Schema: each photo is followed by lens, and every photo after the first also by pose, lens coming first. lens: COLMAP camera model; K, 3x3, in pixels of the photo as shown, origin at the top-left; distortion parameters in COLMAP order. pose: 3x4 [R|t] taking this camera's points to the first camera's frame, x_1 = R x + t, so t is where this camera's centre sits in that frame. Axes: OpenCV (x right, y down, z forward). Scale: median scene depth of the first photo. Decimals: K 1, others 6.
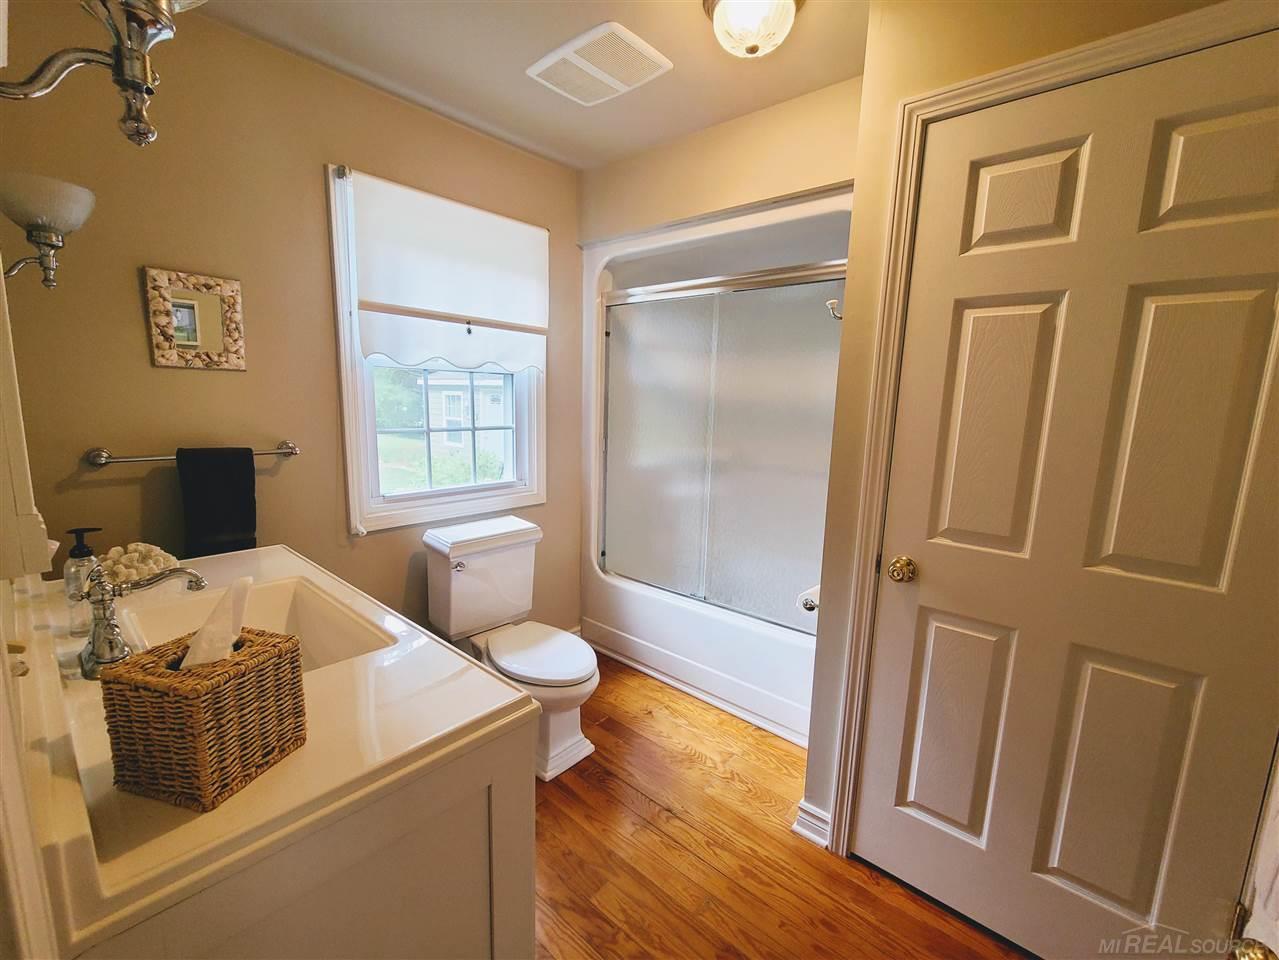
lens RADIAL K [[545.0, 0, 645.0], [0, 545.0, 482.0], [0, 0, 1]] dist [0.000920, -0.000721]
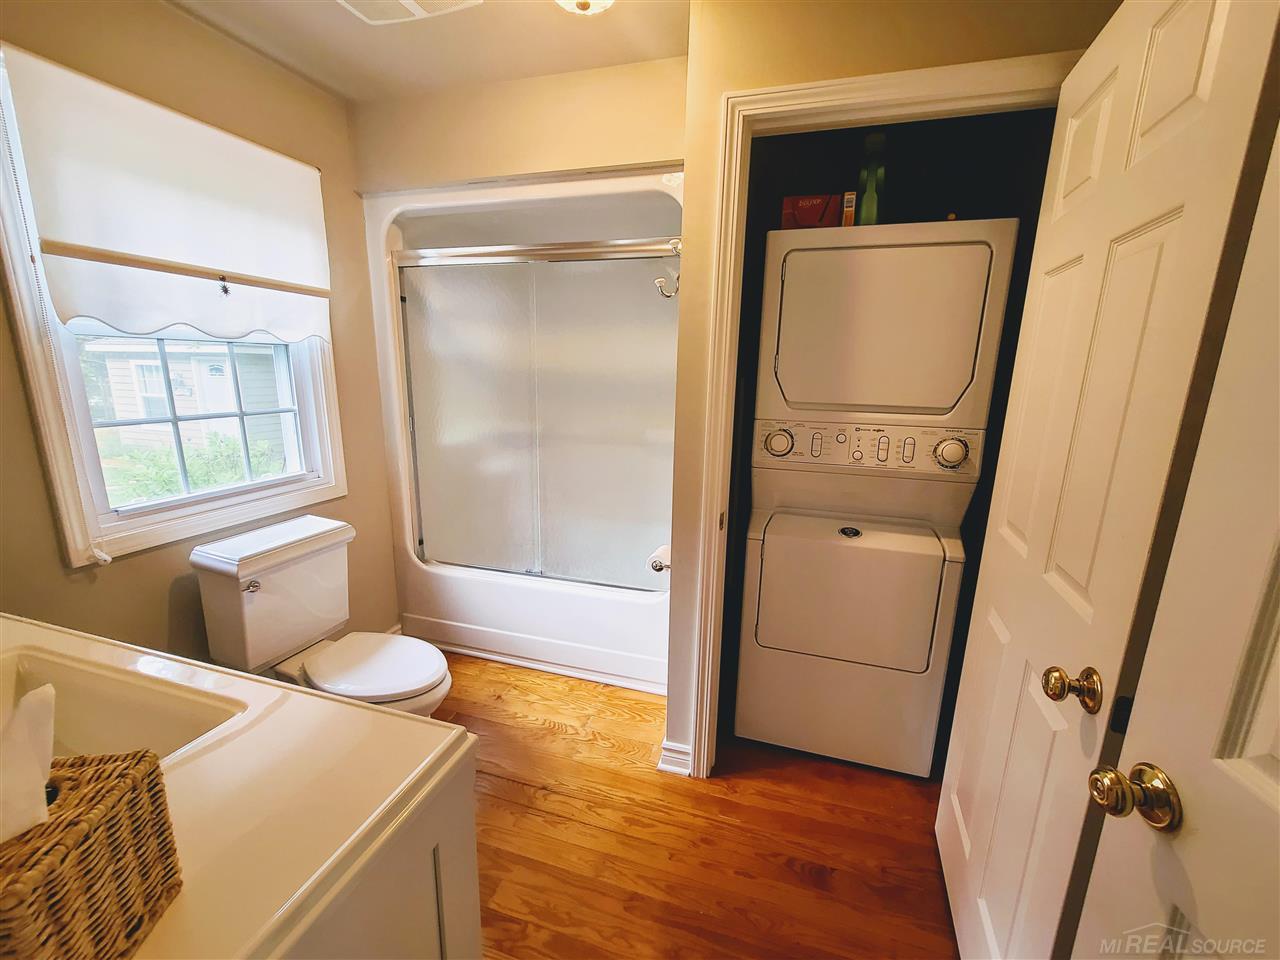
lens RADIAL K [[526.9, 0, 637.5], [0, 526.9, 480.5], [0, 0, 1]] dist [-0.002202, 0.001151]
pose [[0.914455, -0.094720, 0.393446, -0.106197], [0.069072, 0.994488, 0.078878, -0.022943], [-0.398749, -0.044954, 0.915958, 0.056032]]
